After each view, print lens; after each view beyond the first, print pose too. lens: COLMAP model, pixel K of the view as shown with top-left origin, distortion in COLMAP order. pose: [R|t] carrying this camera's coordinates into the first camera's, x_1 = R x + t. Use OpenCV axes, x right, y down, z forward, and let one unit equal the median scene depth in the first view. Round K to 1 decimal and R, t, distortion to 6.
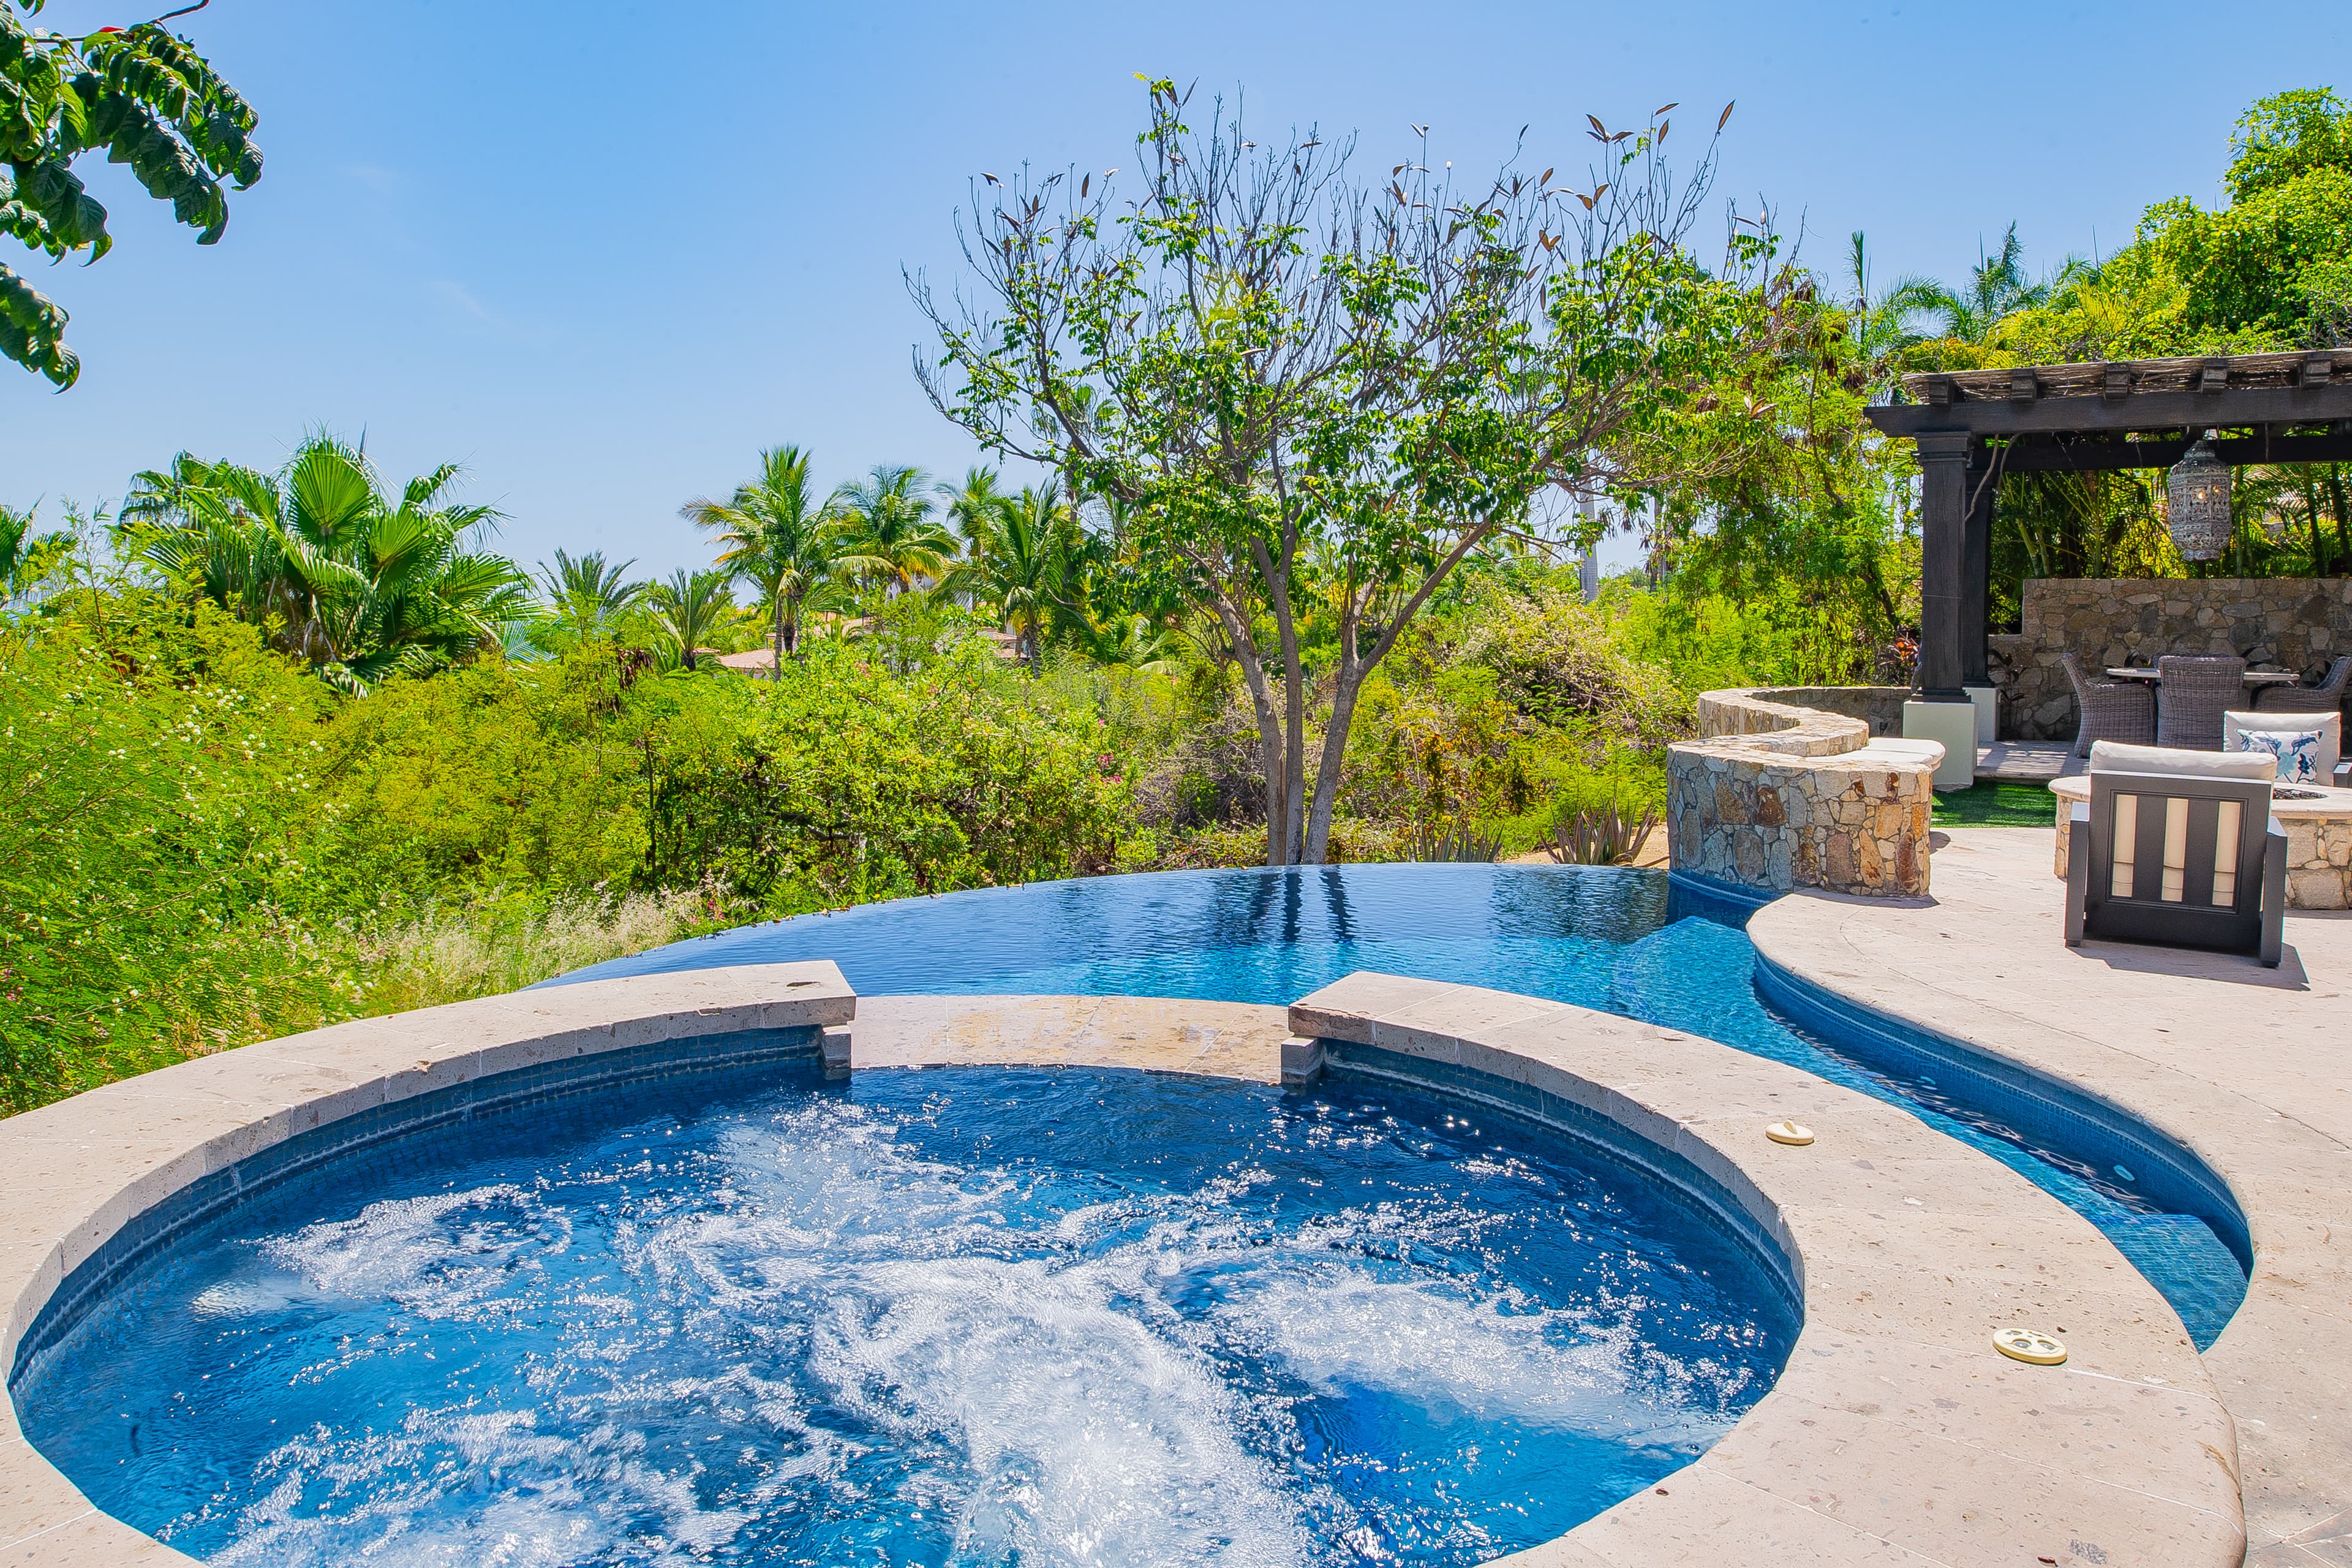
lens RADIAL K [[1653.3, 0, 1238.5], [0, 1653.3, 699.4], [0, 0, 1]] dist [0.002364, -0.000721]
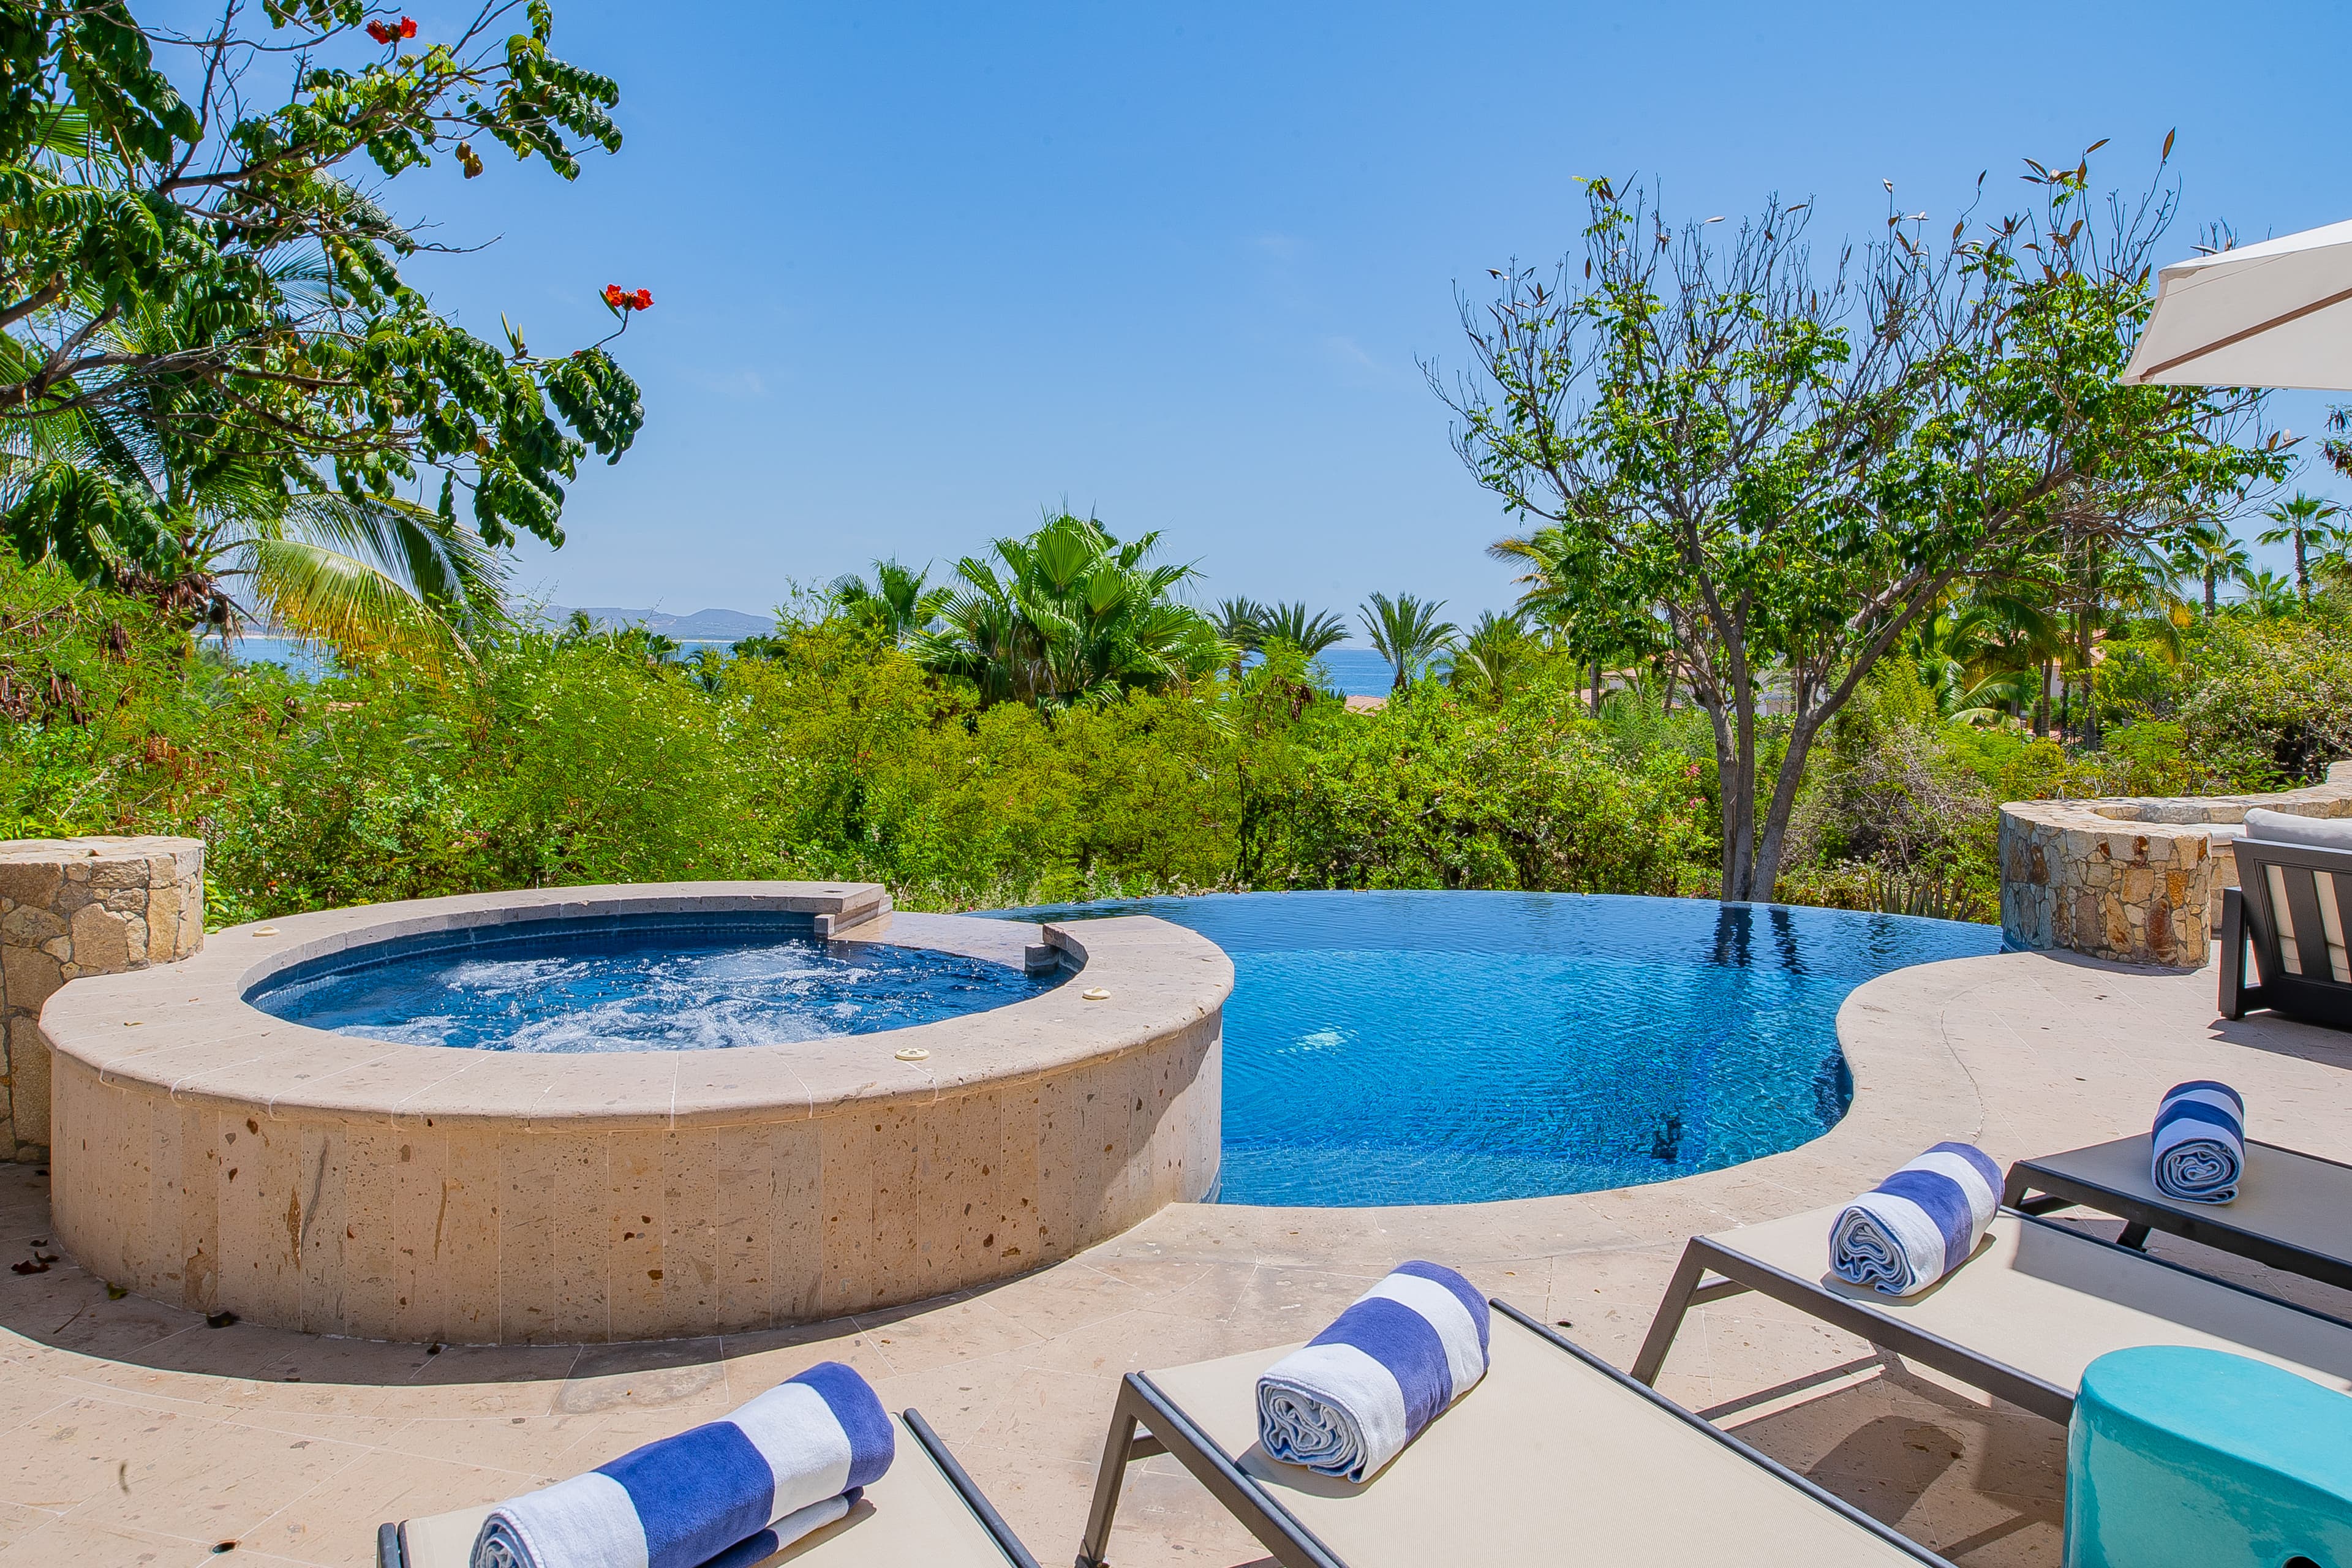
lens RADIAL K [[1651.1, 0, 1179.9], [0, 1651.1, 696.3], [0, 0, 1]] dist [0.001267, 0.000090]
pose [[0.873854, 0.019262, -0.485807, 0.224246], [-0.031790, 0.999340, -0.017560, -0.001764], [0.485149, 0.030789, 0.873890, -0.077692]]
